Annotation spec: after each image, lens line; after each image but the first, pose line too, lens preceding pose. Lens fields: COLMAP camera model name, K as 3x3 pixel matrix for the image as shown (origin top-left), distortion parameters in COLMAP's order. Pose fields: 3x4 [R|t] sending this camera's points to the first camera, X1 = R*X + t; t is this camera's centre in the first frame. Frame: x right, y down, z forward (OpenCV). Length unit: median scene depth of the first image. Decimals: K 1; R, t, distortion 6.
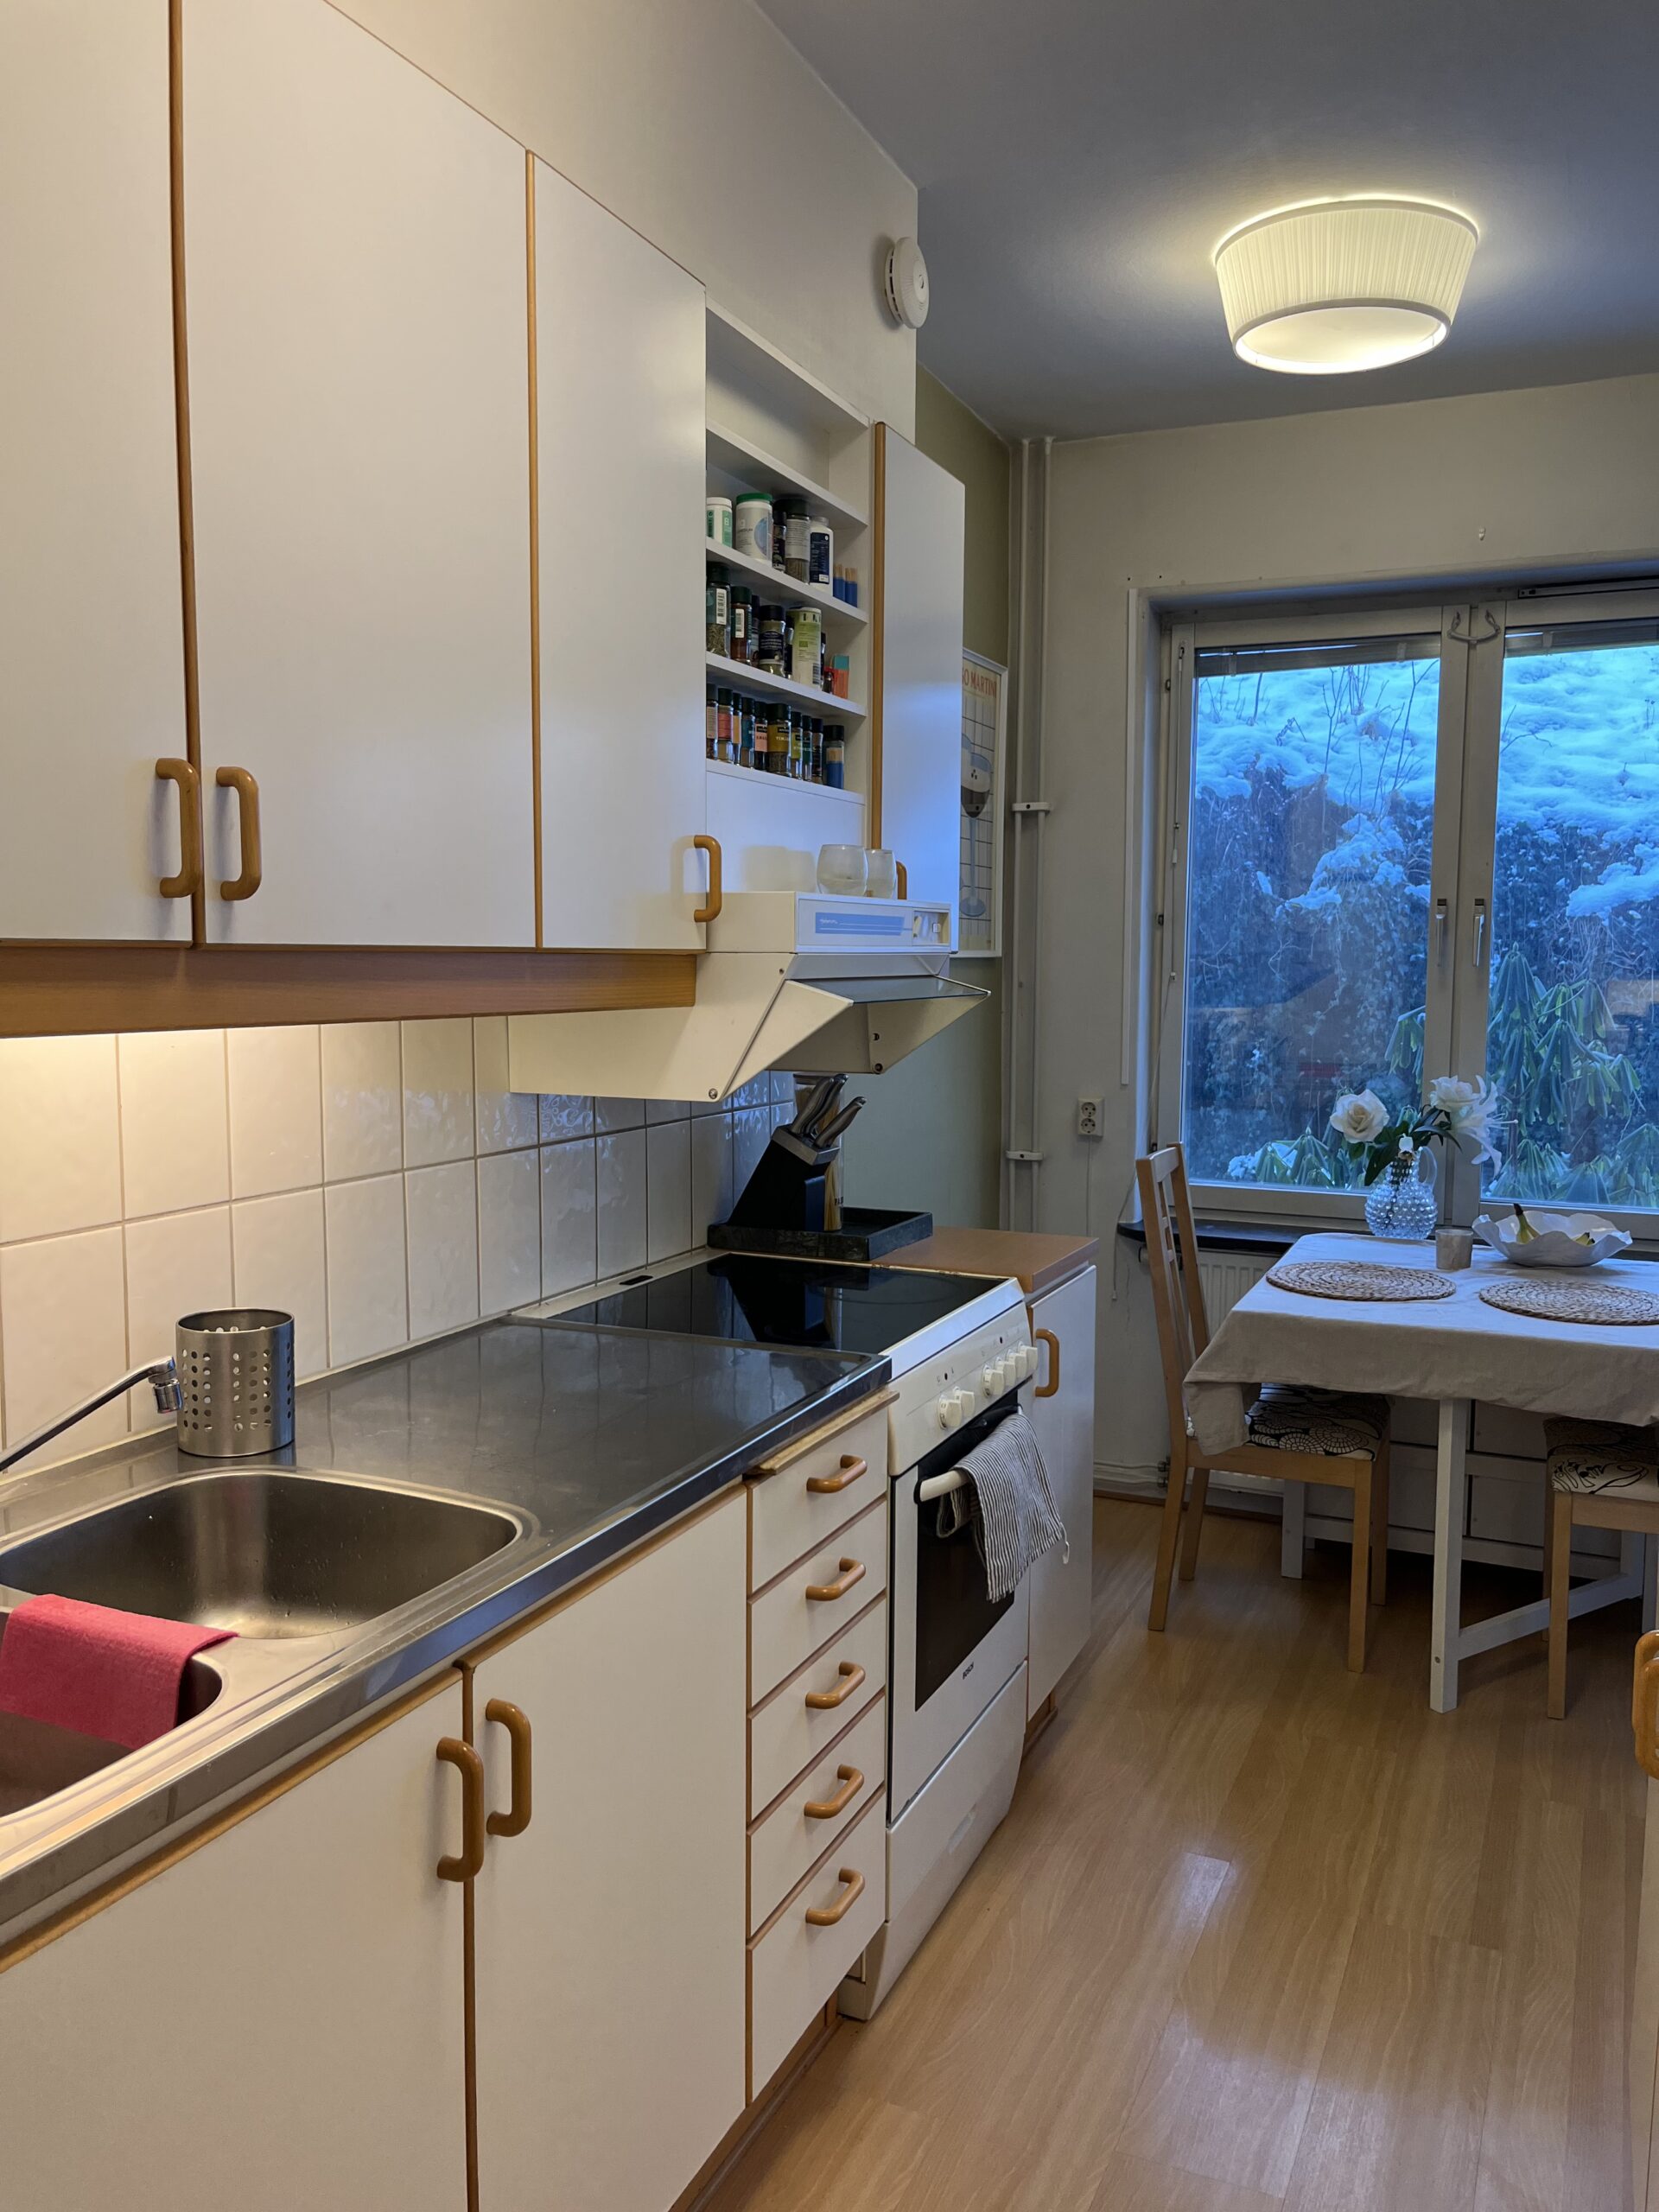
lens RADIAL K [[1681.2, 0, 831.8], [0, 1681.2, 1119.9], [0, 0, 1]] dist [0.029358, -0.024499]
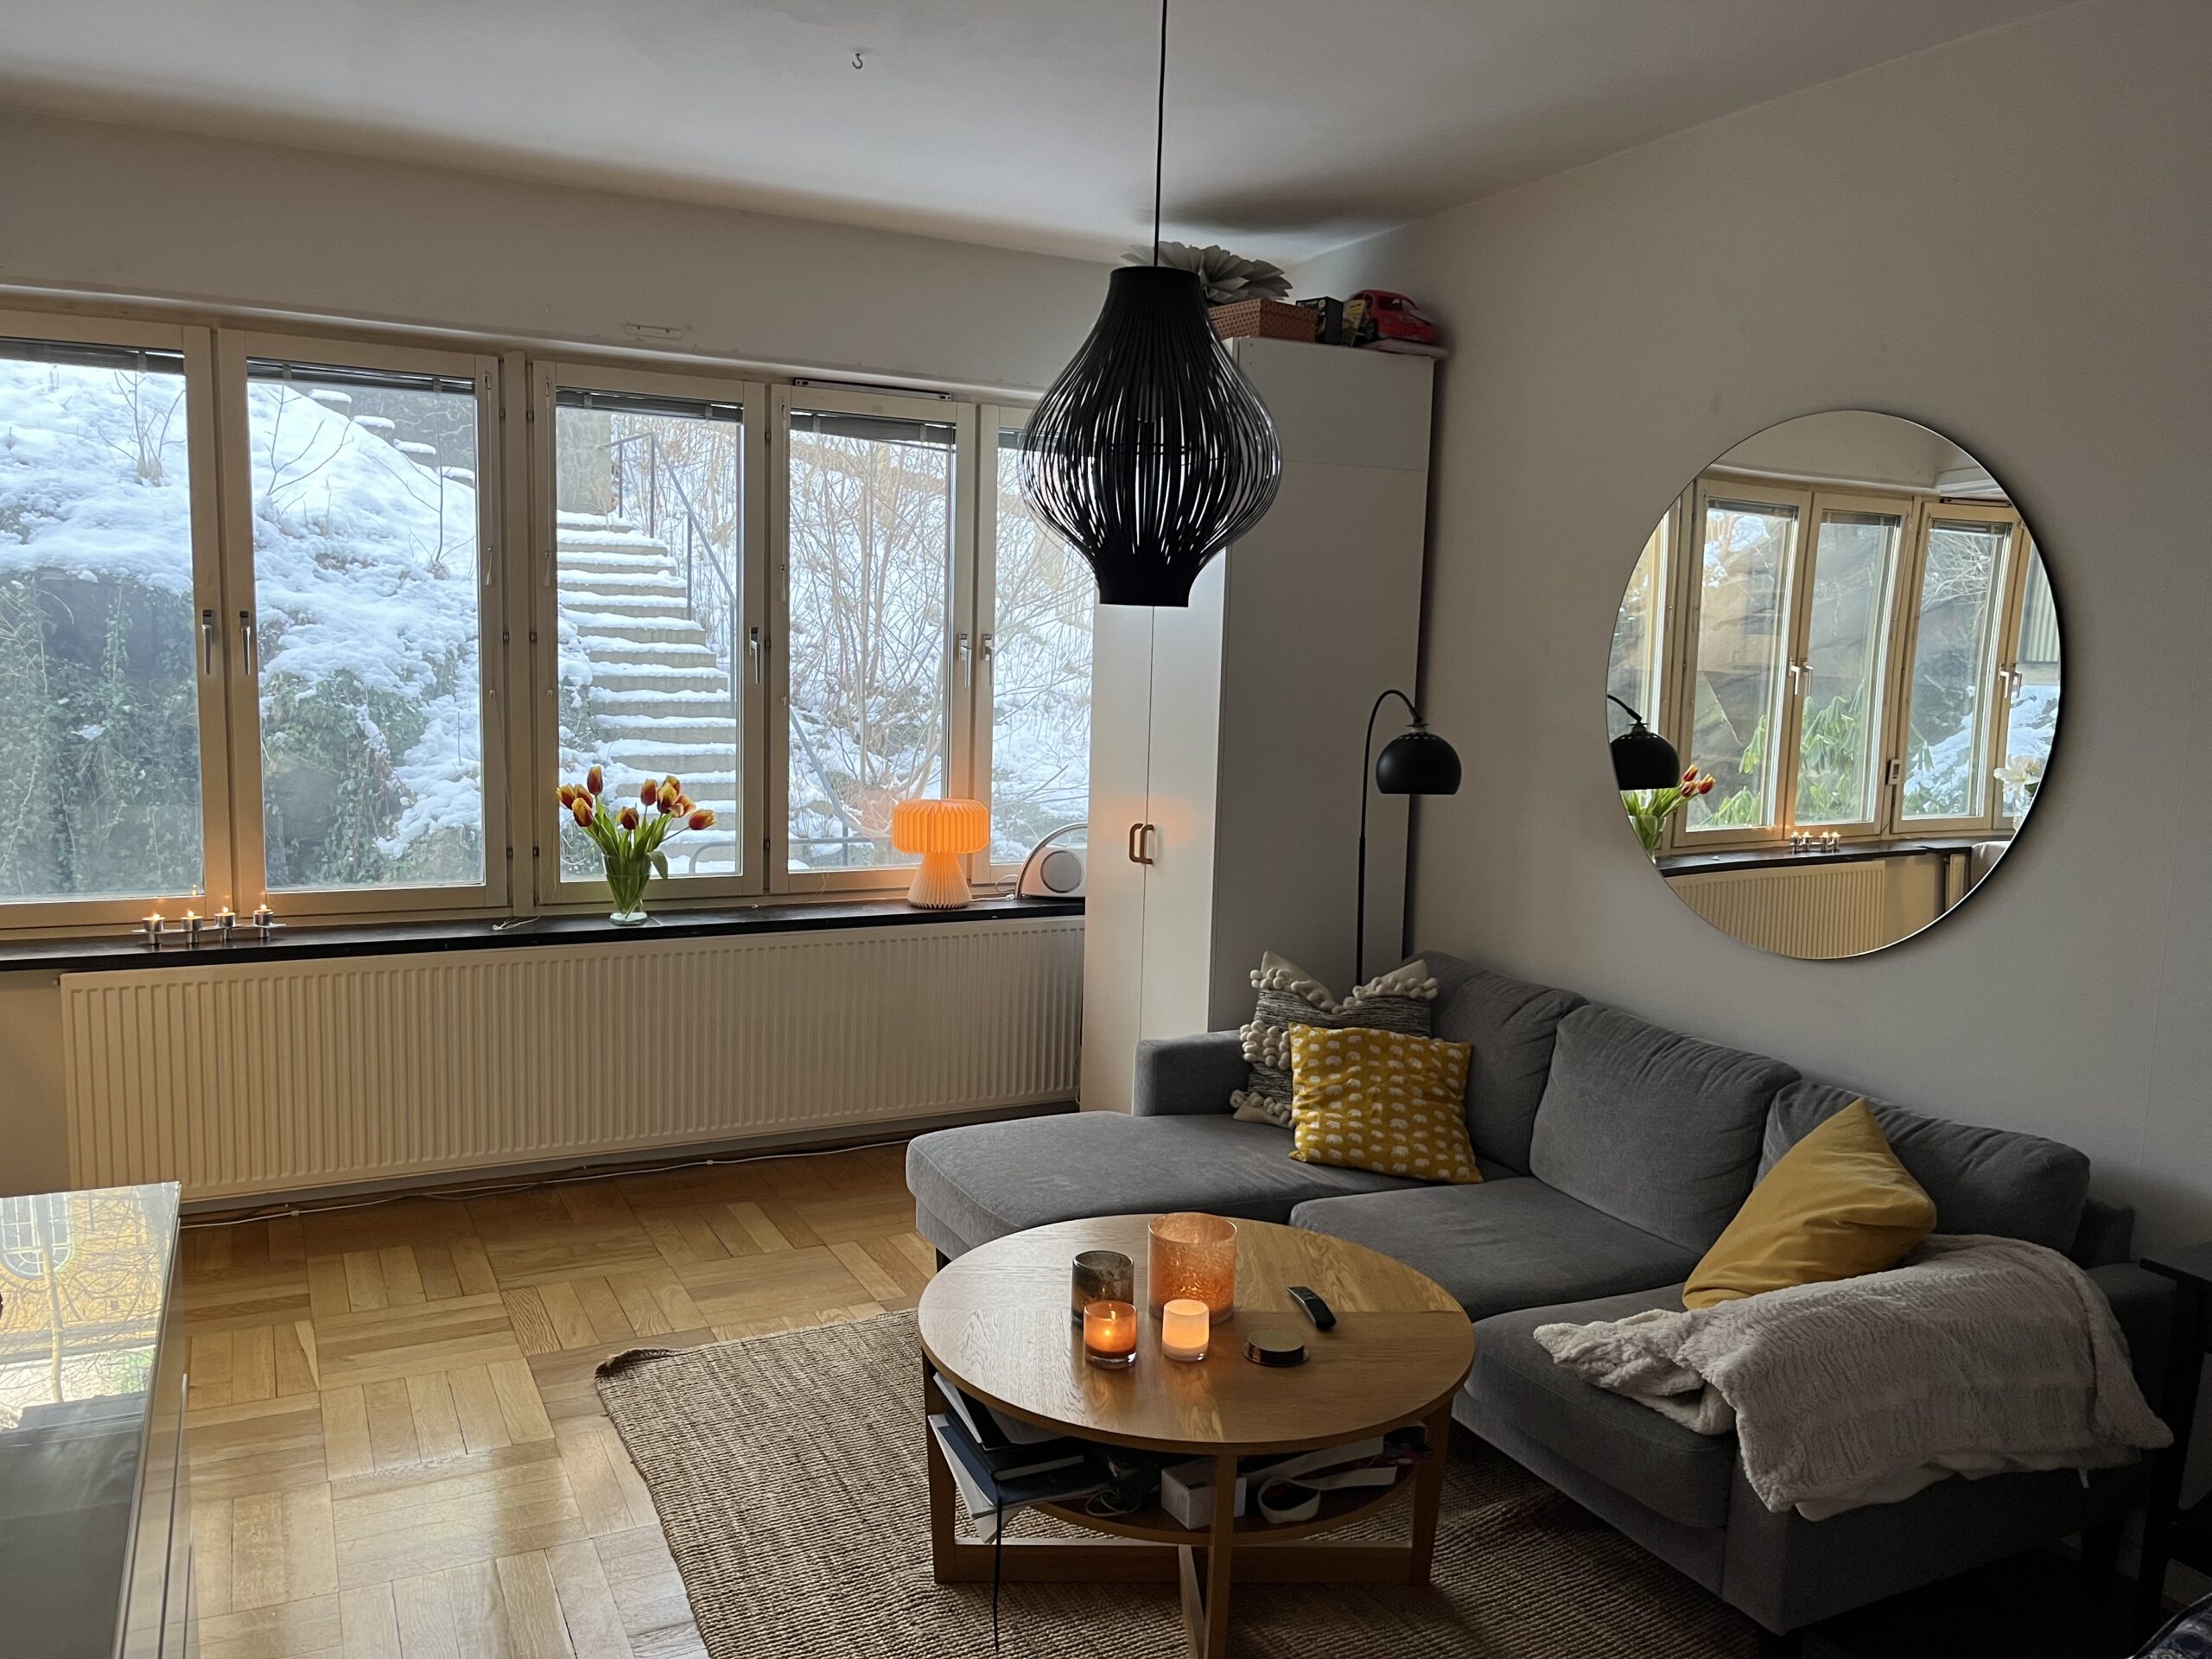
lens RADIAL K [[1681.2, 0, 1101.3], [0, 1681.2, 833.7], [0, 0, 1]] dist [0.029358, -0.024499]
pose [[0.639810, -0.078559, 0.764507, 0.109829], [0.051021, 0.996909, 0.059741, -0.004204], [-0.766837, 0.000783, 0.641841, -0.106739]]
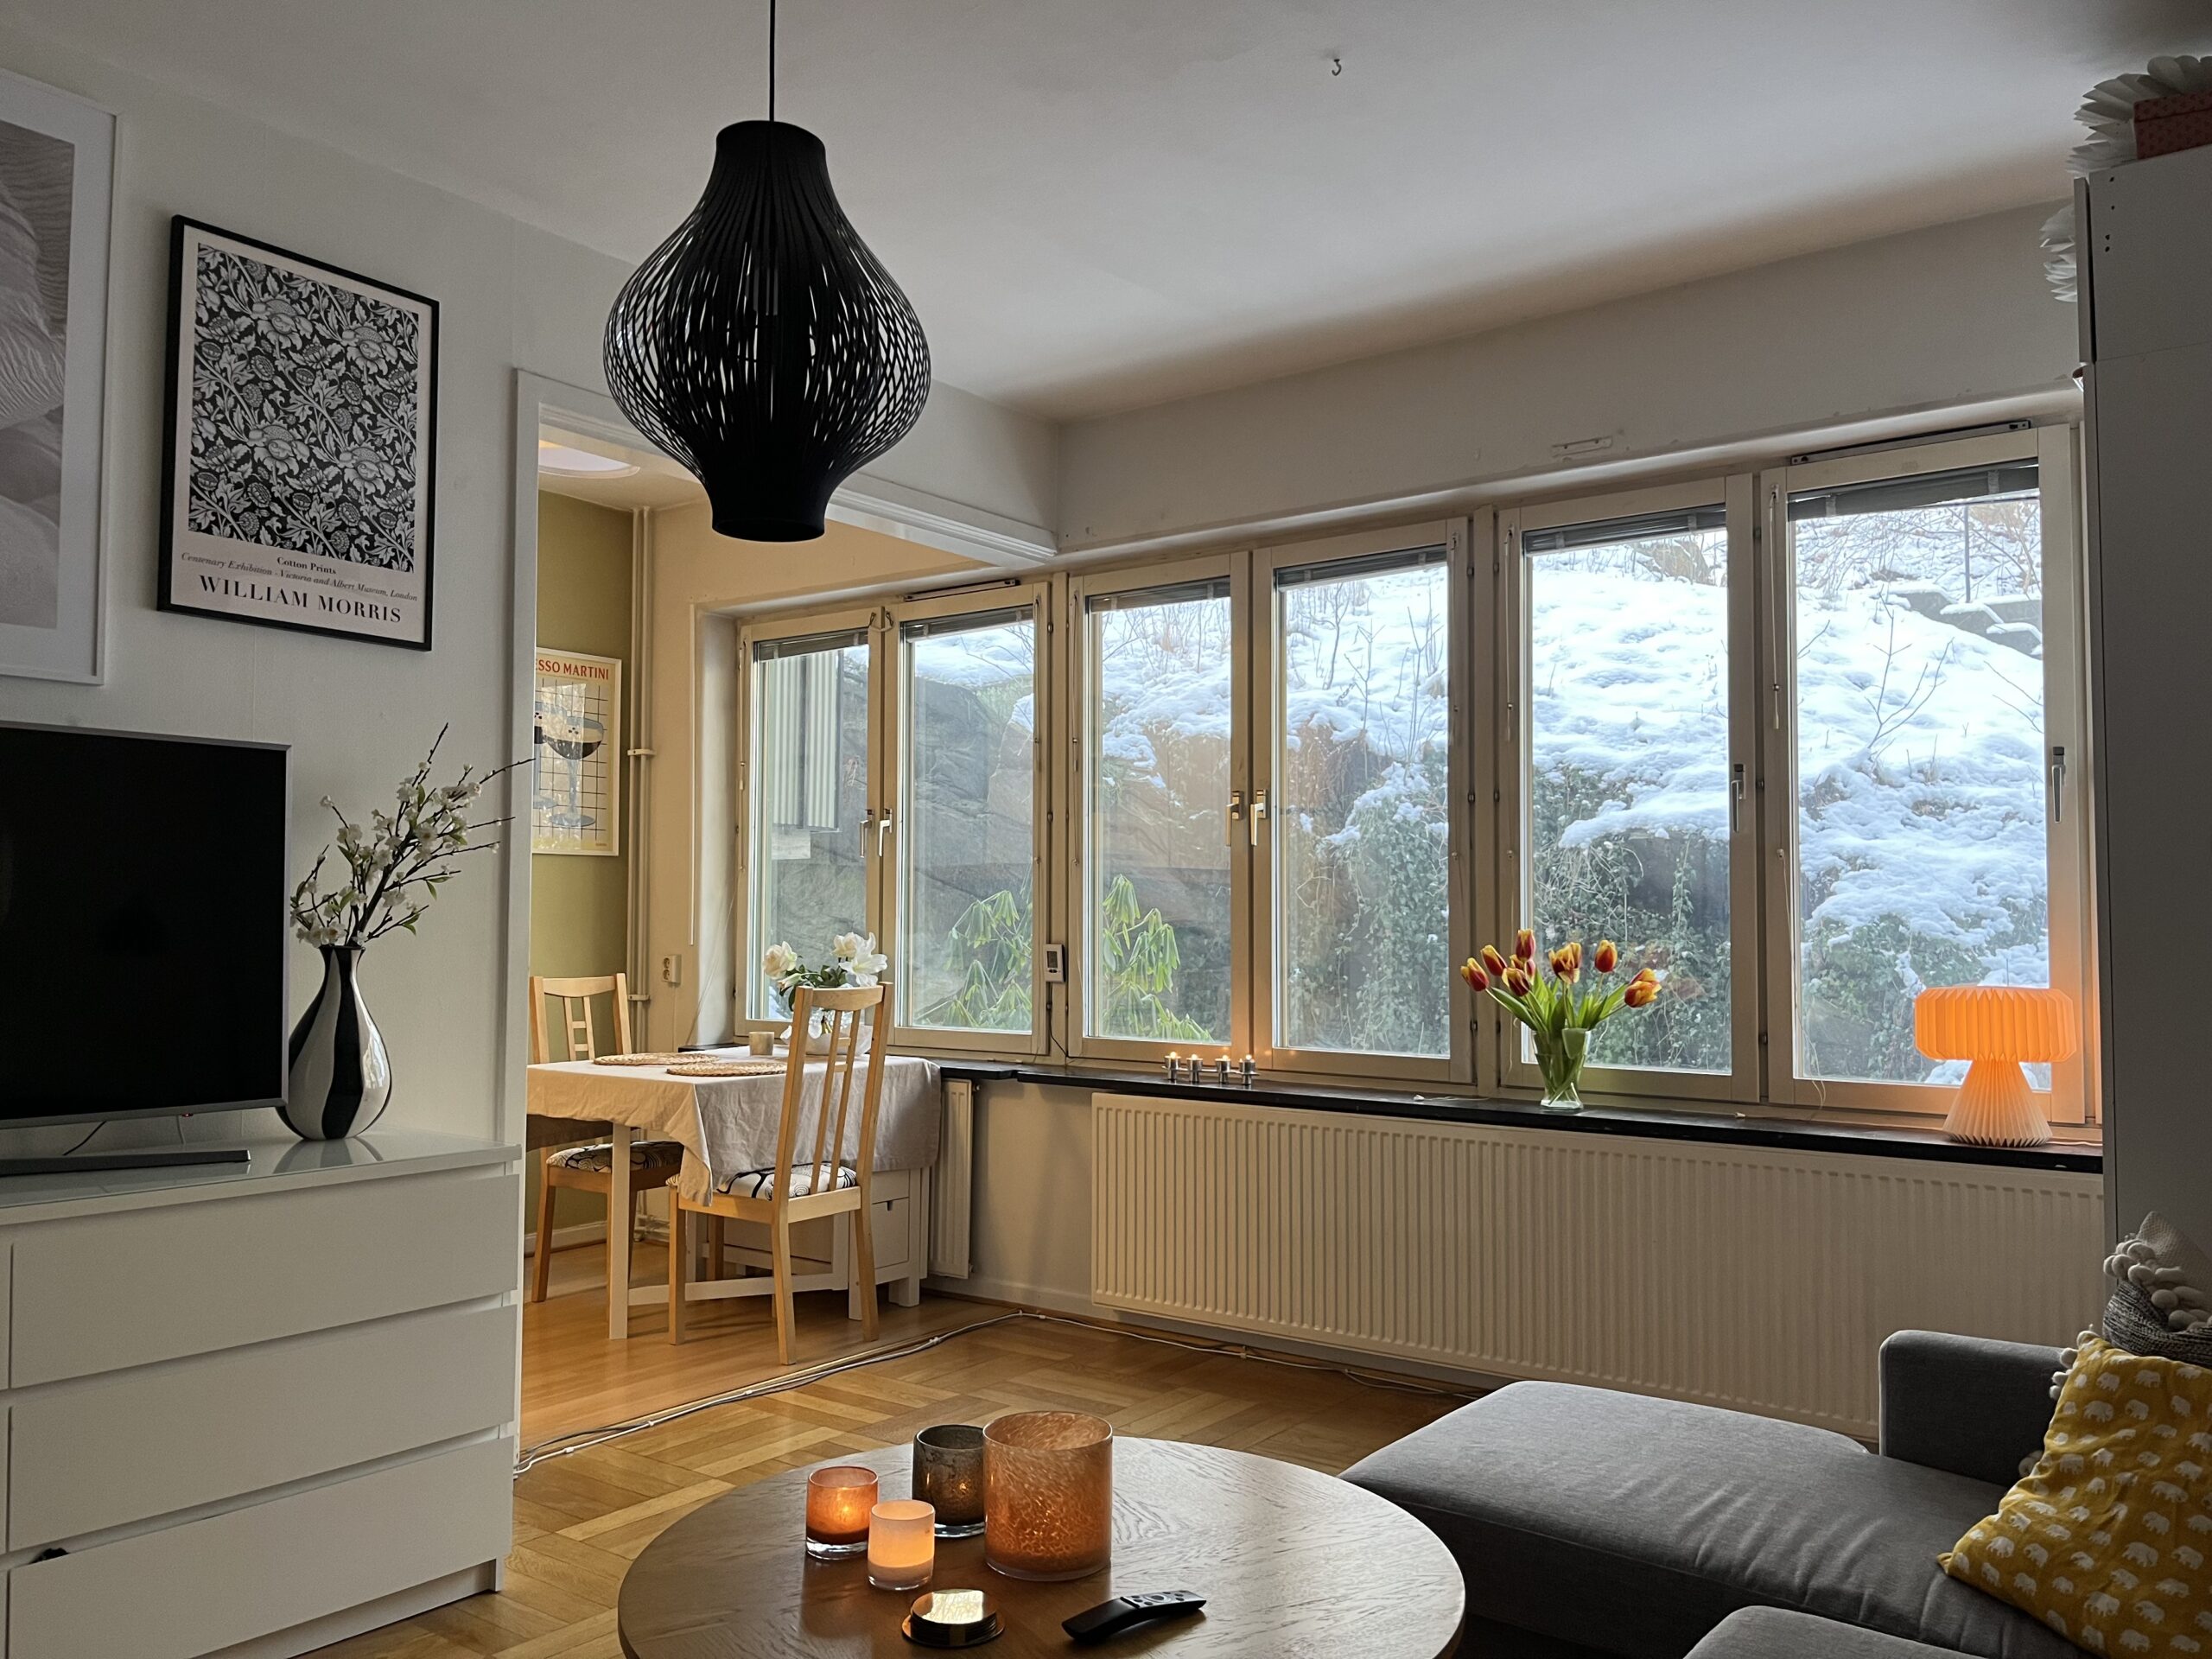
lens RADIAL K [[1681.2, 0, 1100.2], [0, 1681.2, 820.0], [0, 0, 1]] dist [0.029358, -0.024499]
pose [[0.971106, -0.017379, -0.238015, 0.397255], [-0.021560, 0.986878, -0.160022, 0.044227], [0.237673, 0.160530, 0.957988, -0.132786]]
